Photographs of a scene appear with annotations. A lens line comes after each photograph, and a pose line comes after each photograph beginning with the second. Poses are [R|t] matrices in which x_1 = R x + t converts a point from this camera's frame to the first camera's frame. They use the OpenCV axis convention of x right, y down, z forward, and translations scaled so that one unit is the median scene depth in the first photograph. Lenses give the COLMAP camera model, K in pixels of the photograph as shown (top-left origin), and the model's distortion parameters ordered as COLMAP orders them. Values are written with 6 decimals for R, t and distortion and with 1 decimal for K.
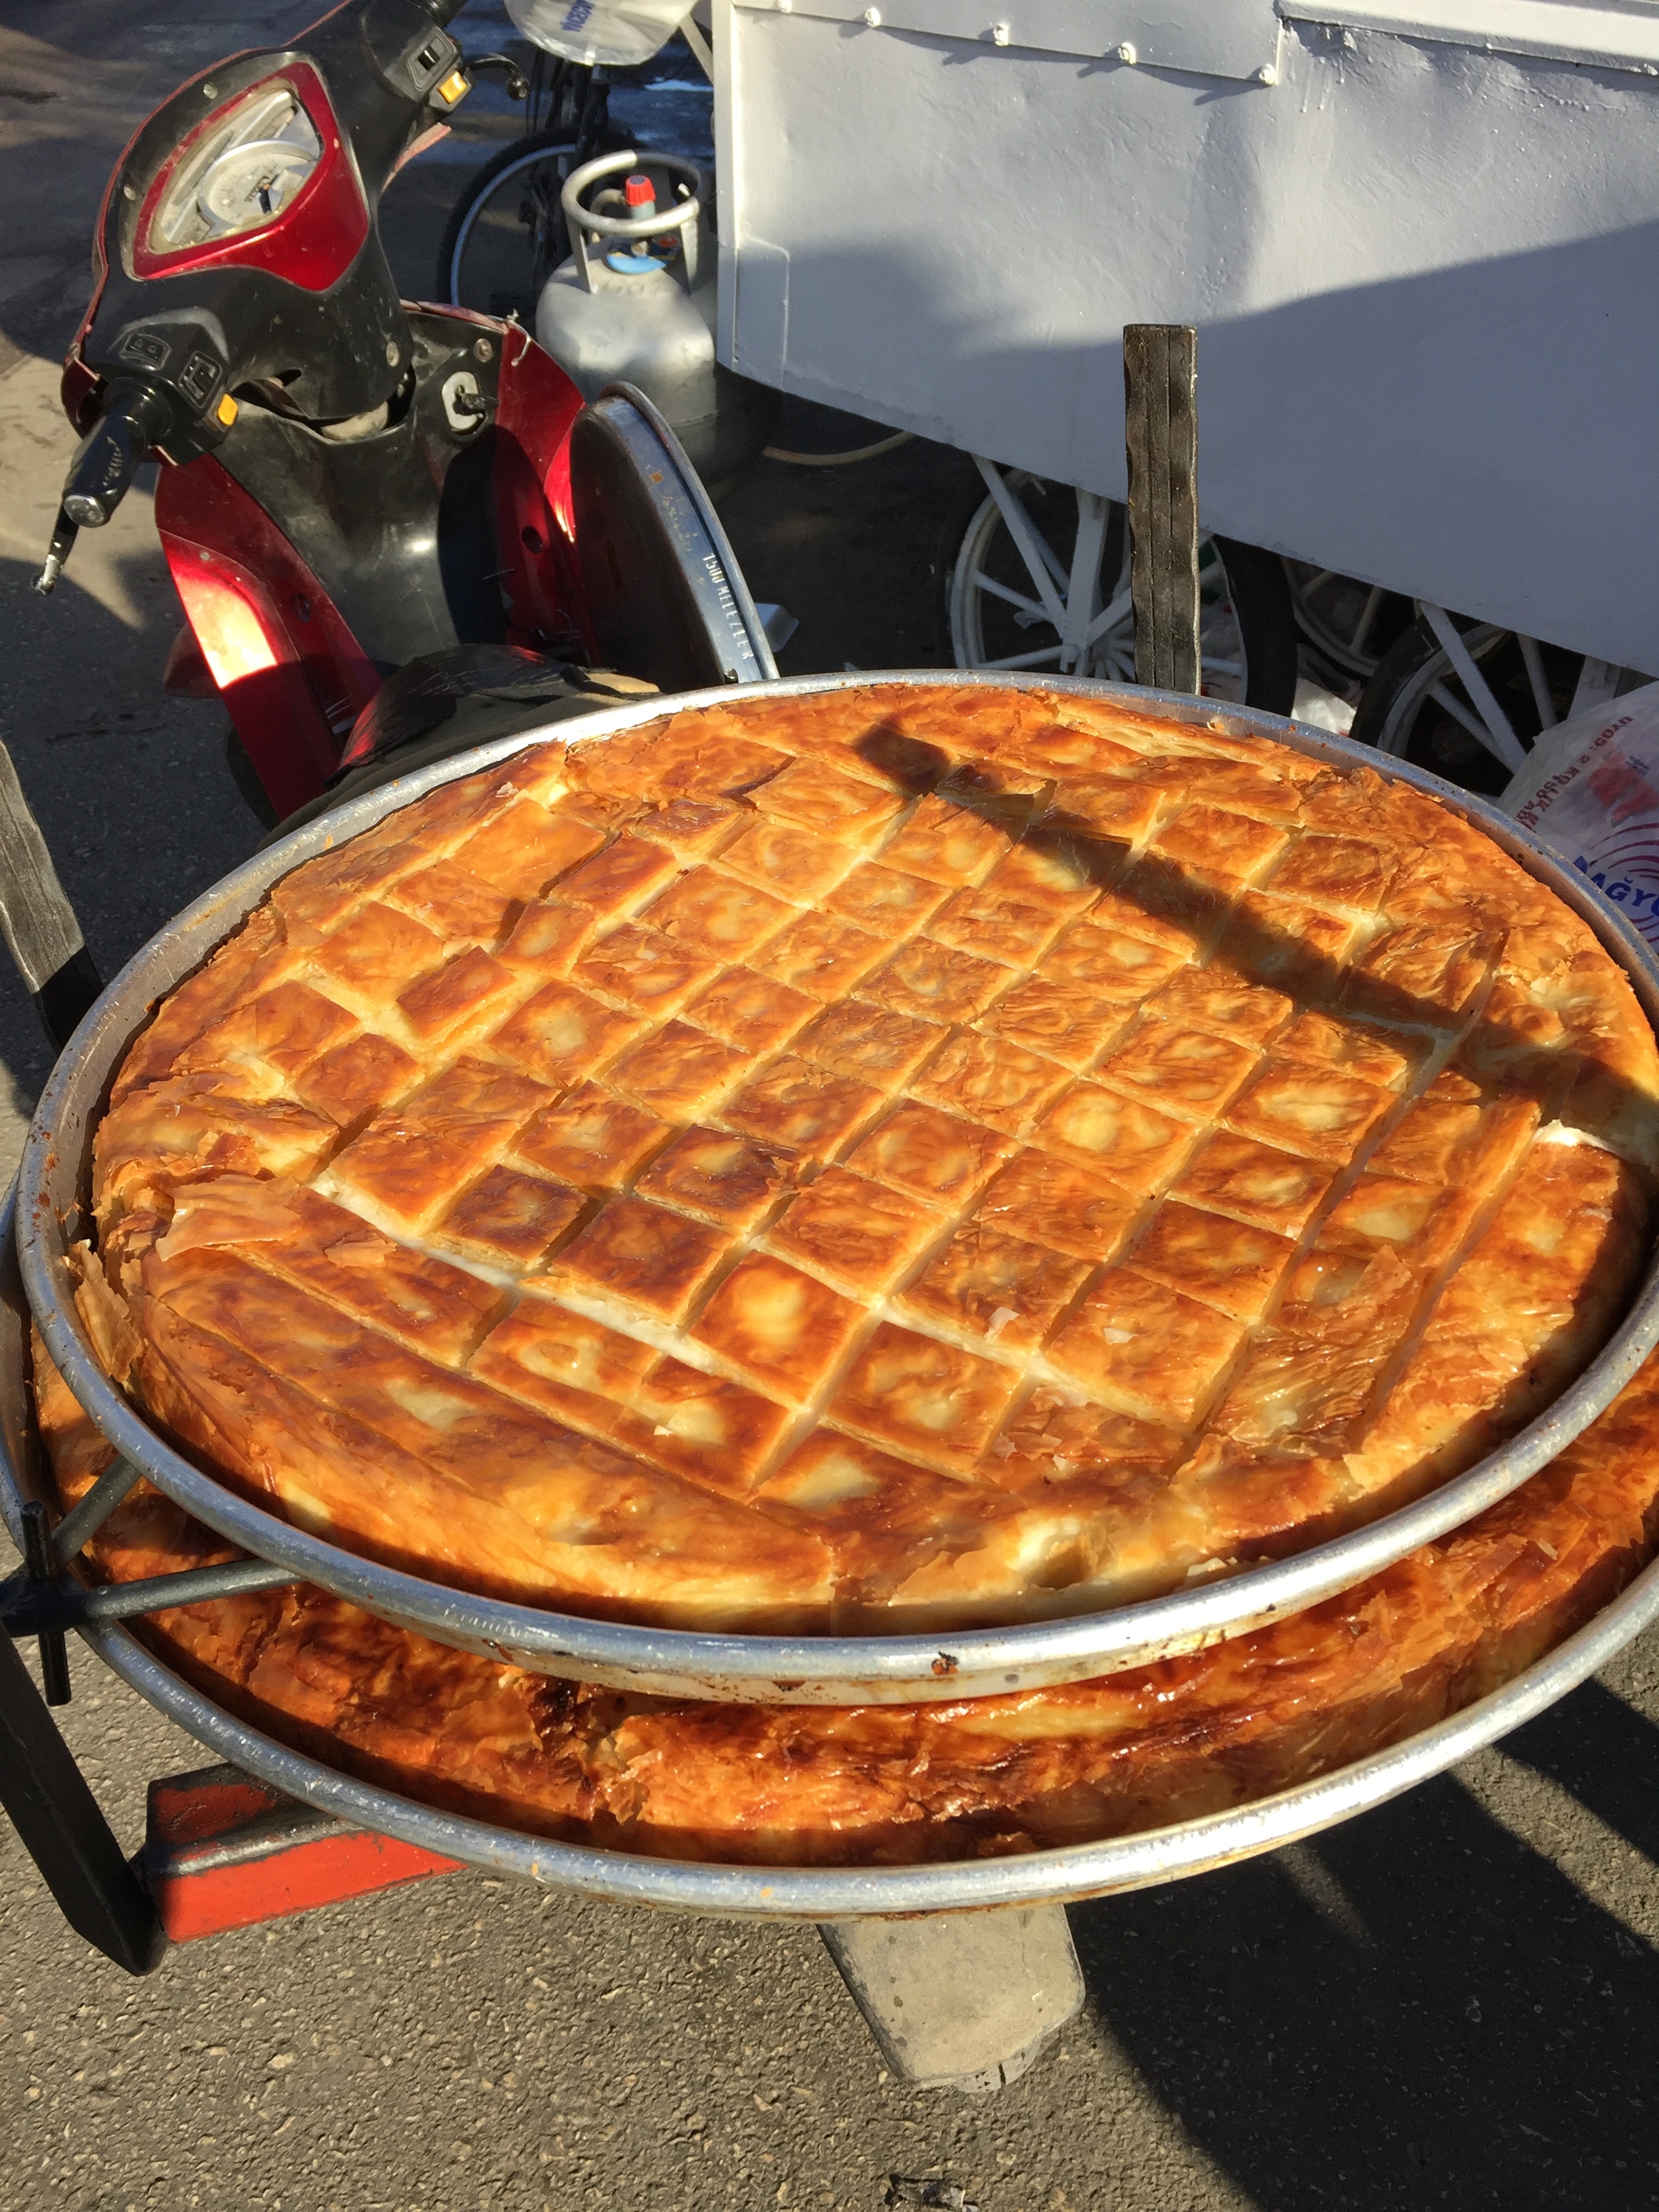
lens RADIAL K [[1848.0, 0, 832.0], [0, 1848.0, 1107.2], [0, 0, 1]] dist [-0.004991, -0.000242]
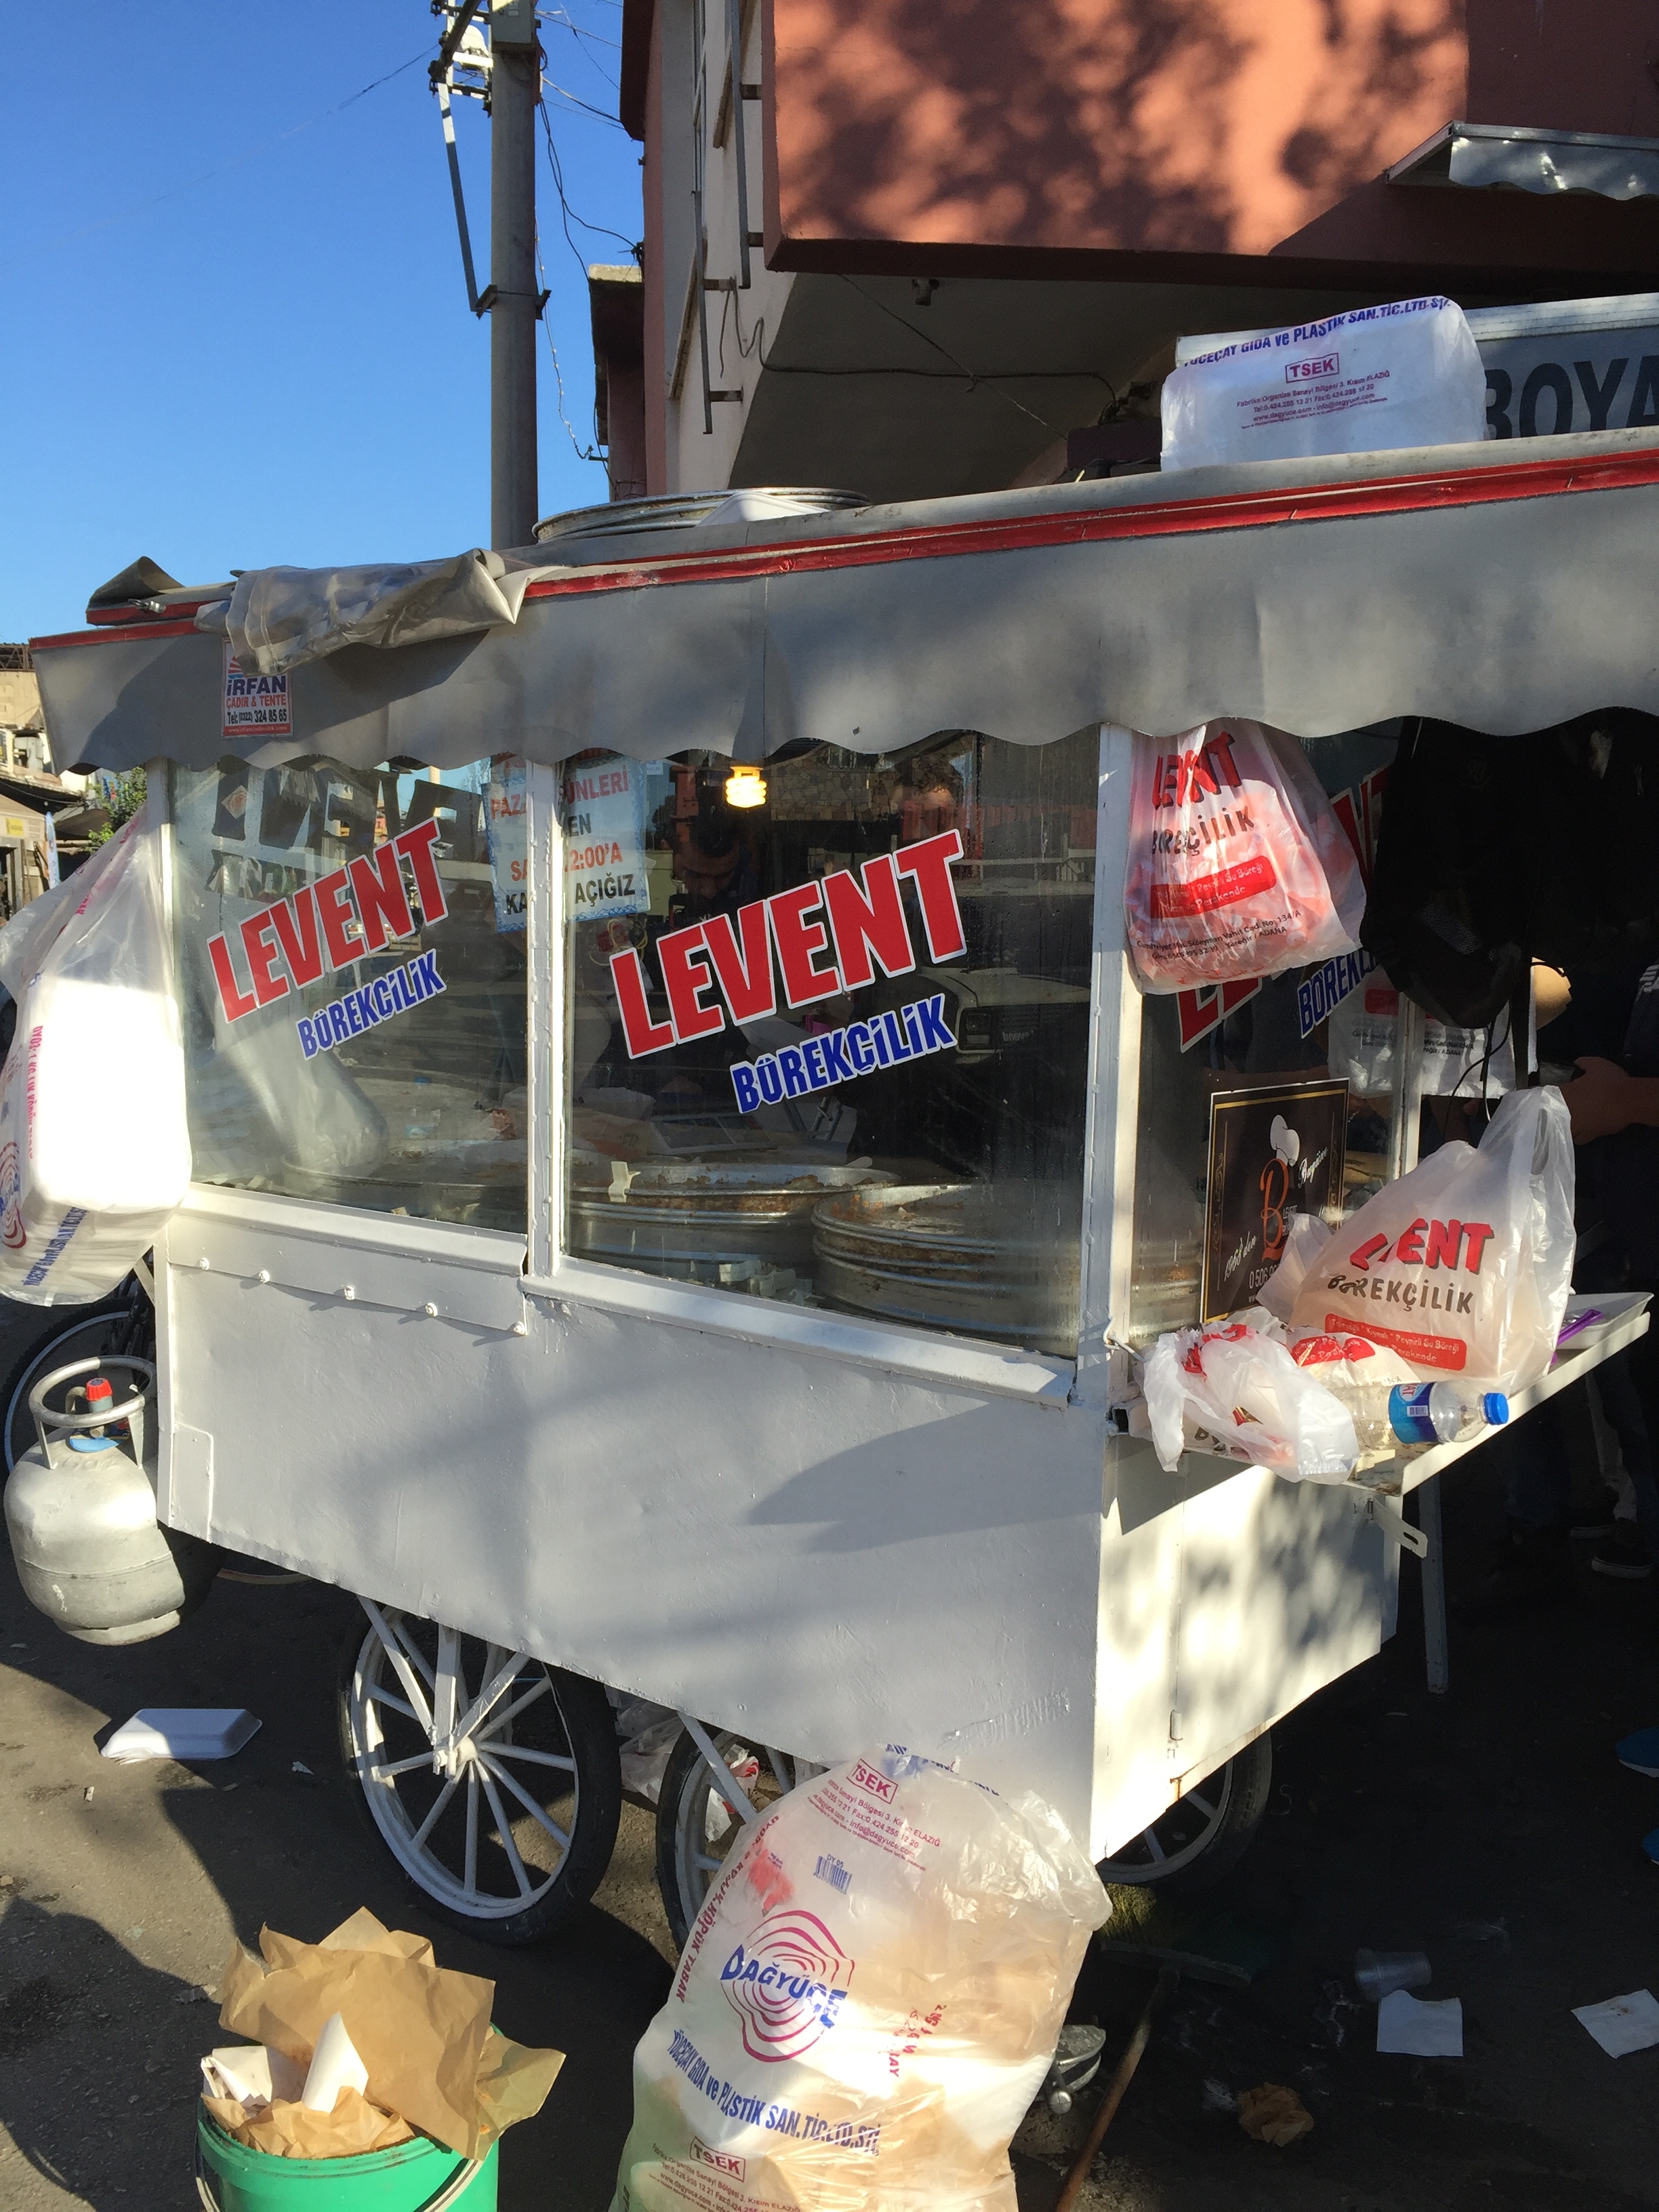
lens RADIAL K [[1848.0, 0, 827.5], [0, 1848.0, 1100.9], [0, 0, 1]] dist [-0.004991, -0.000242]
pose [[0.988062, -0.005844, 0.153945, 0.203156], [0.085500, 0.852061, -0.516413, 0.013734], [-0.128153, 0.523410, 0.842389, -0.207726]]
